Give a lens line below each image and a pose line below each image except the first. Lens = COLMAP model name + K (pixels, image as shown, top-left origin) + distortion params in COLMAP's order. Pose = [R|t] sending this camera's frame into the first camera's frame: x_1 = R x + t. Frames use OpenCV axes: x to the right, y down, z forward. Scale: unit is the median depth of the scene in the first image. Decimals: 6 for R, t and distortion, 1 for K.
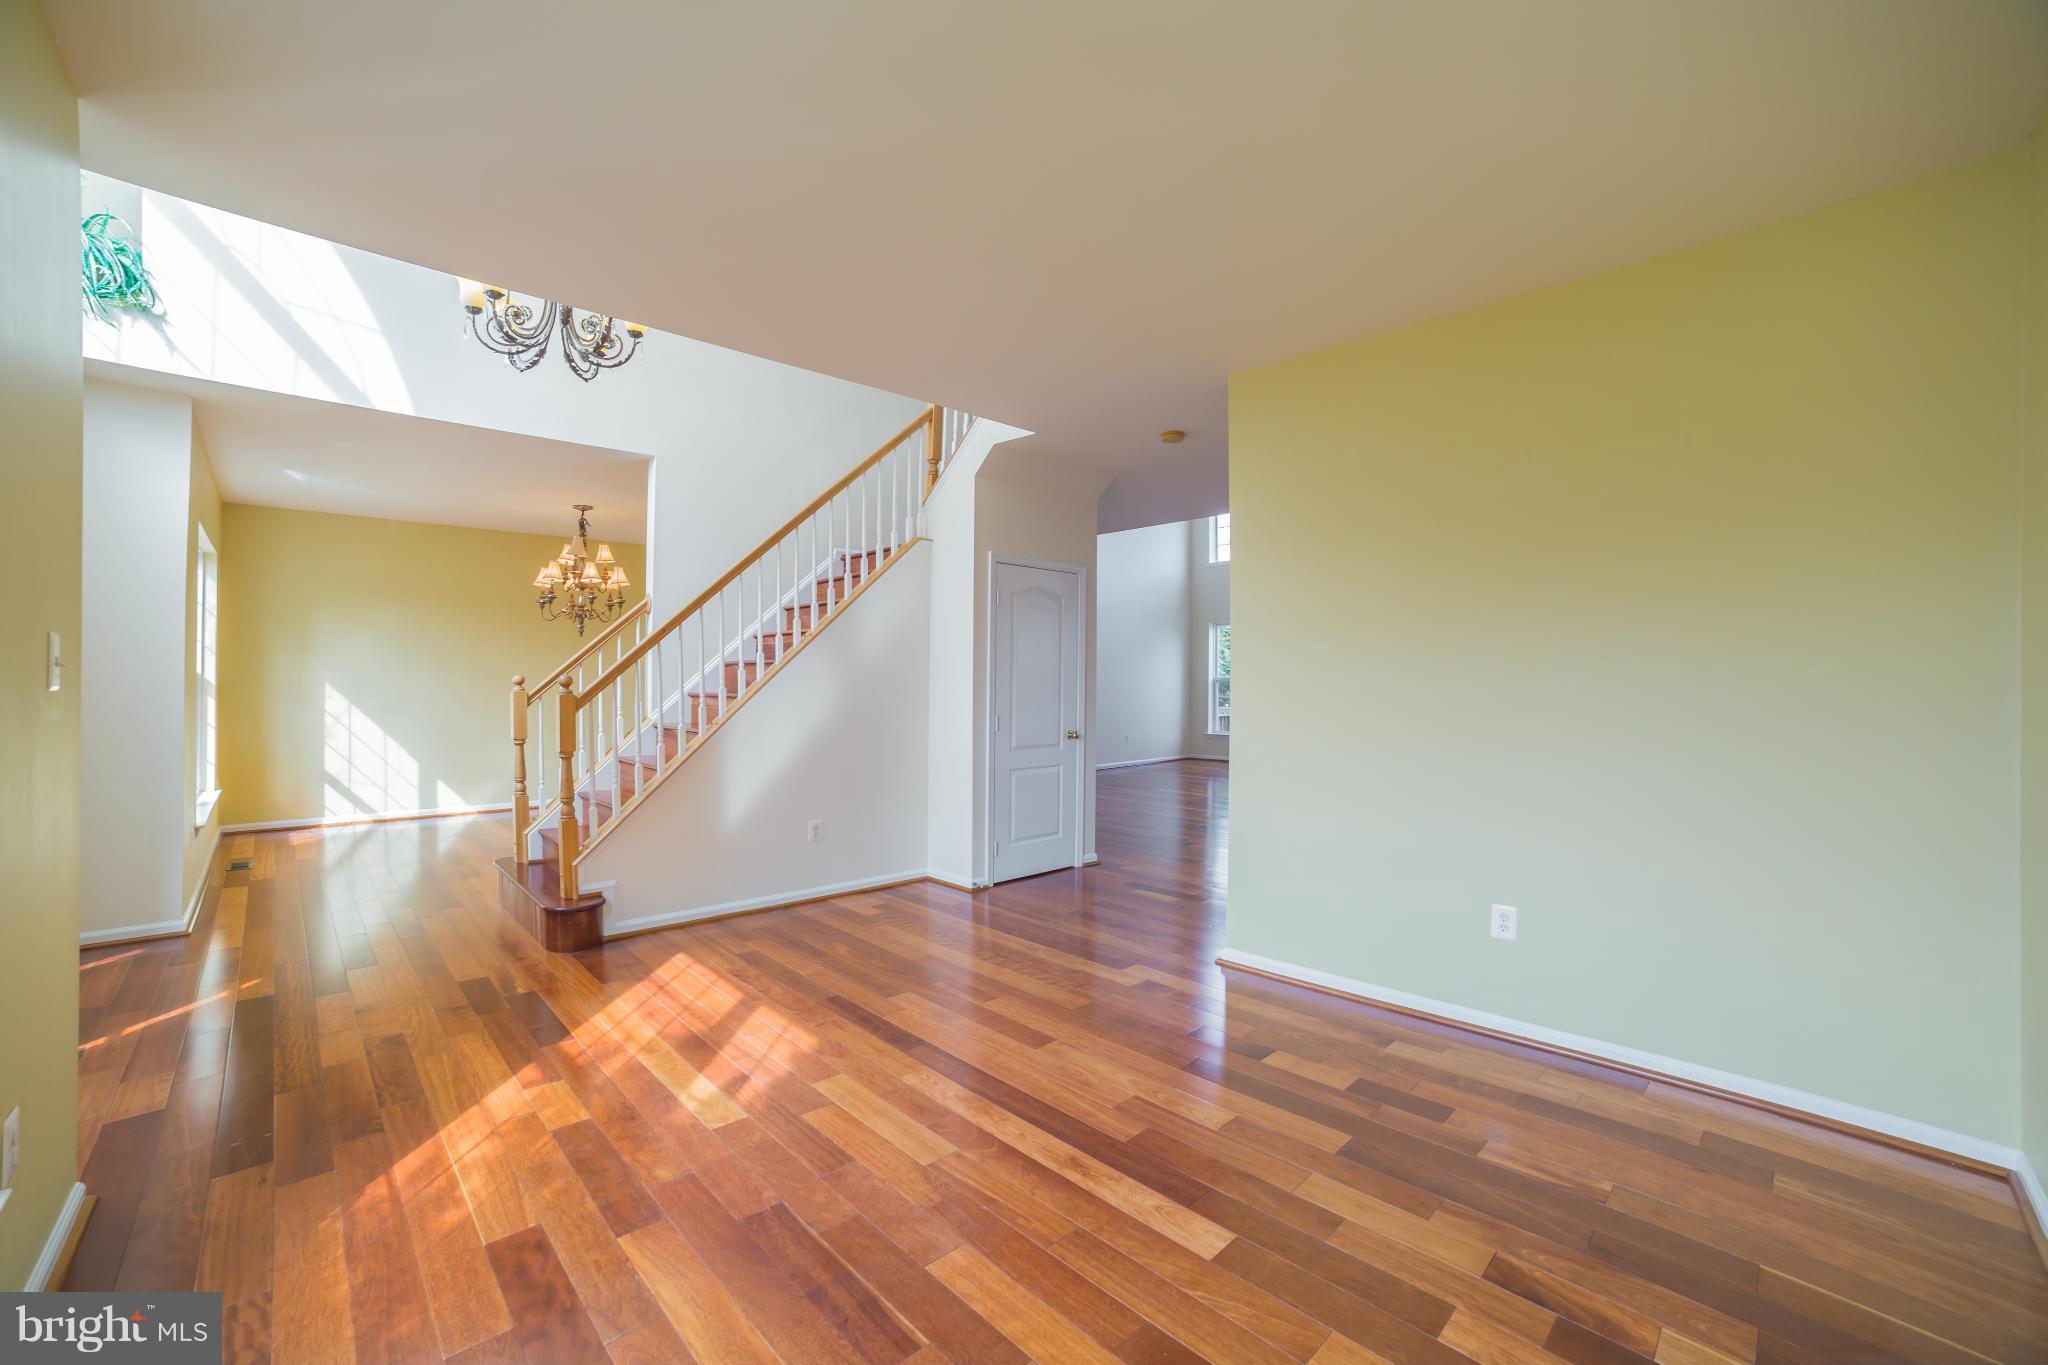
lens RADIAL K [[830.6, 0, 1007.4], [0, 830.6, 685.7], [0, 0, 1]] dist [-0.069024, 0.000525]
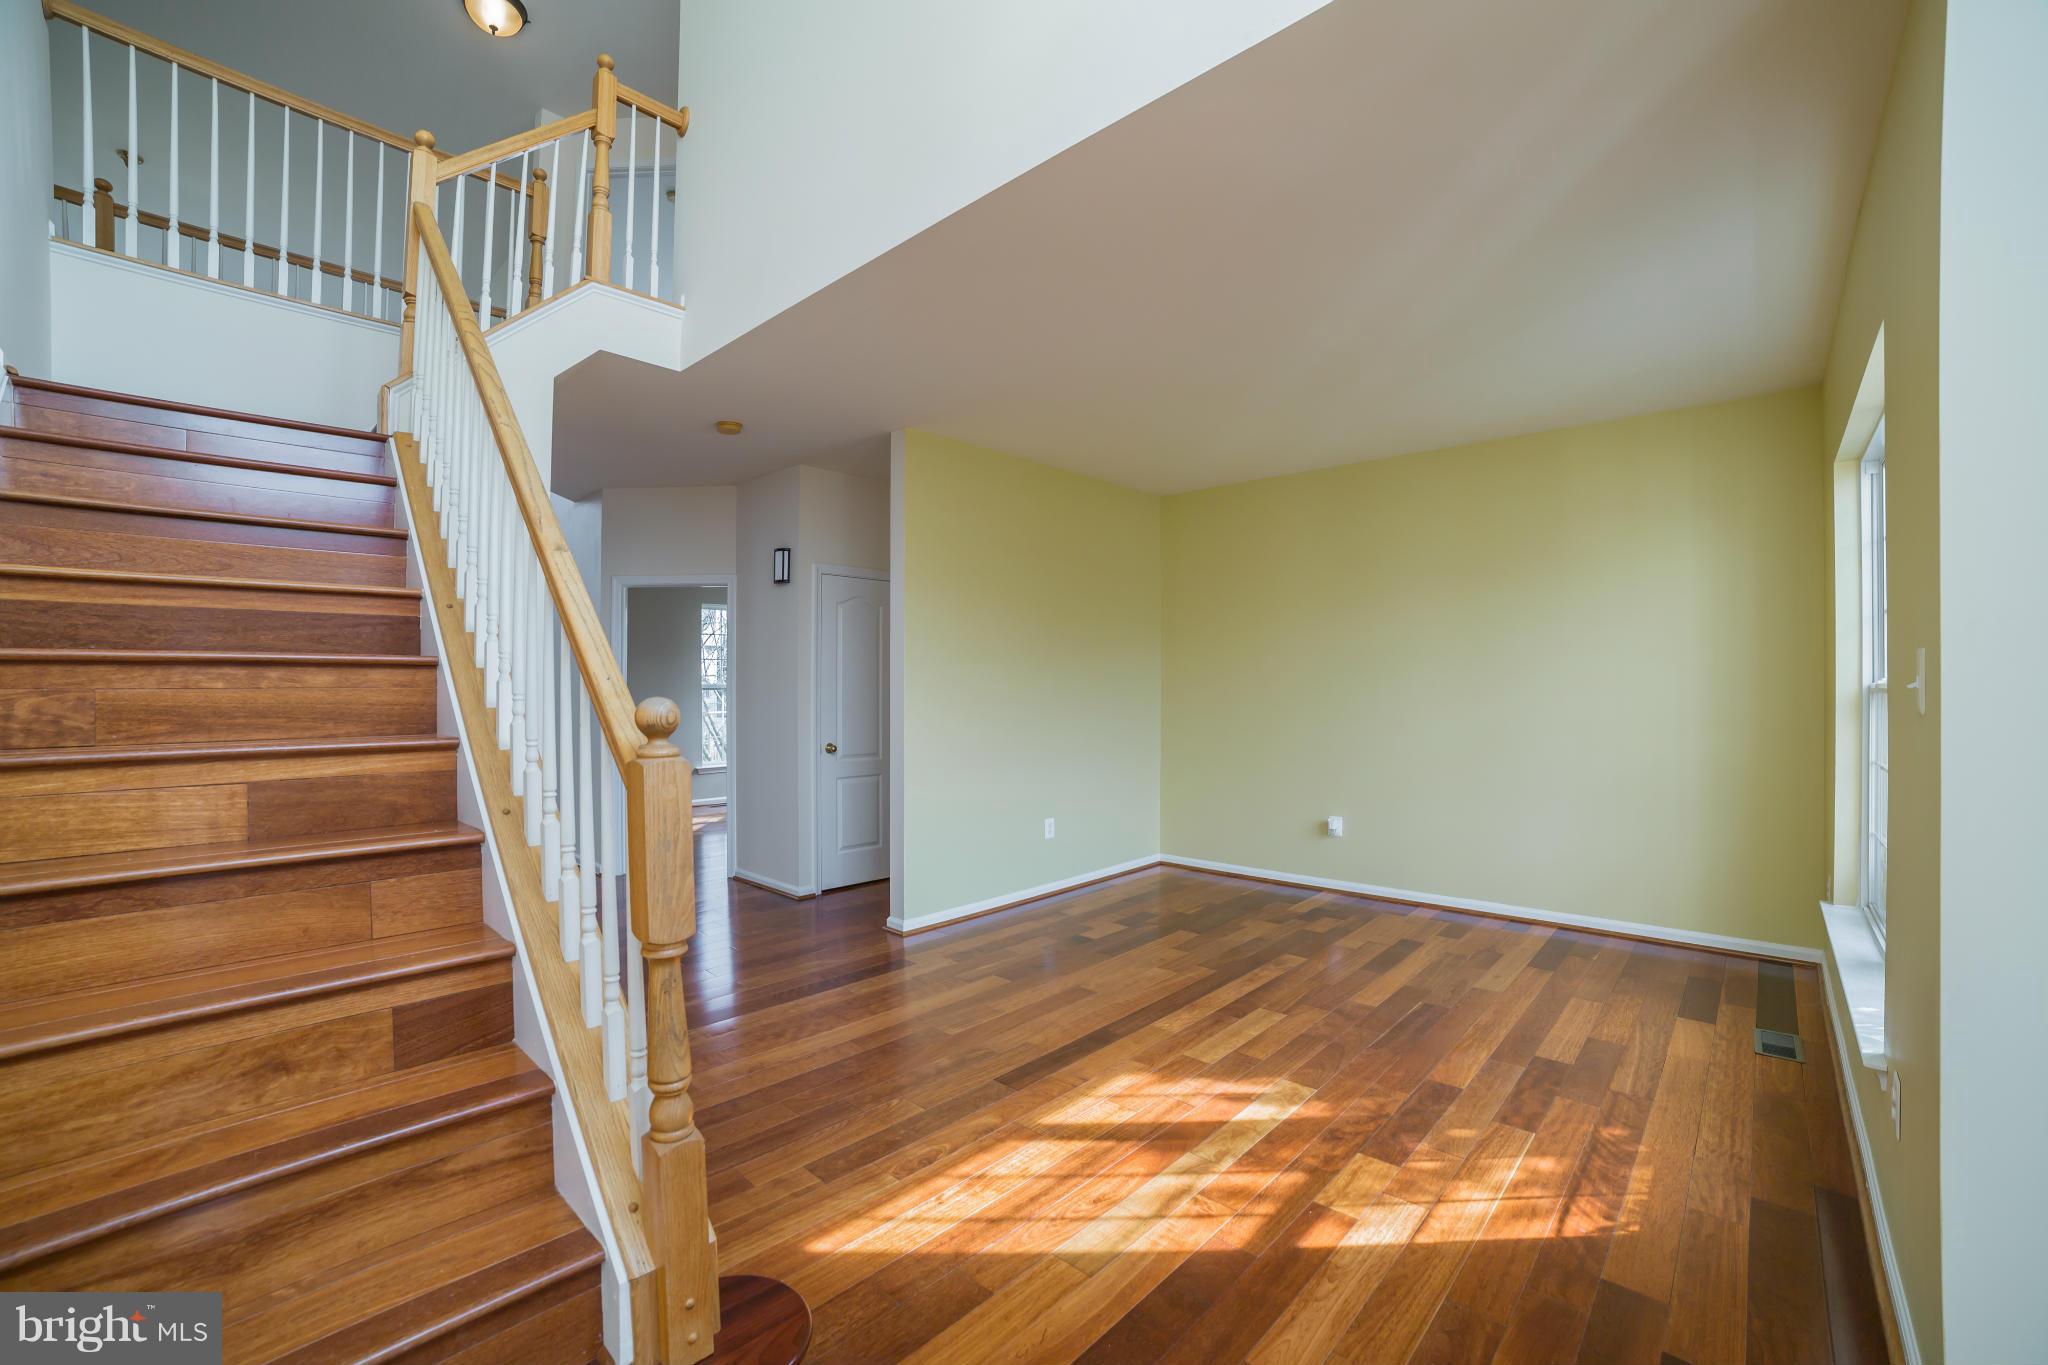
lens RADIAL K [[830.6, 0, 1007.4], [0, 830.6, 685.7], [0, 0, 1]] dist [-0.069024, 0.000525]
pose [[-0.070227, -0.001907, 0.997529, -1.270697], [-0.008790, 0.999961, 0.001293, -0.023034], [-0.997492, -0.008677, -0.070241, 1.302144]]
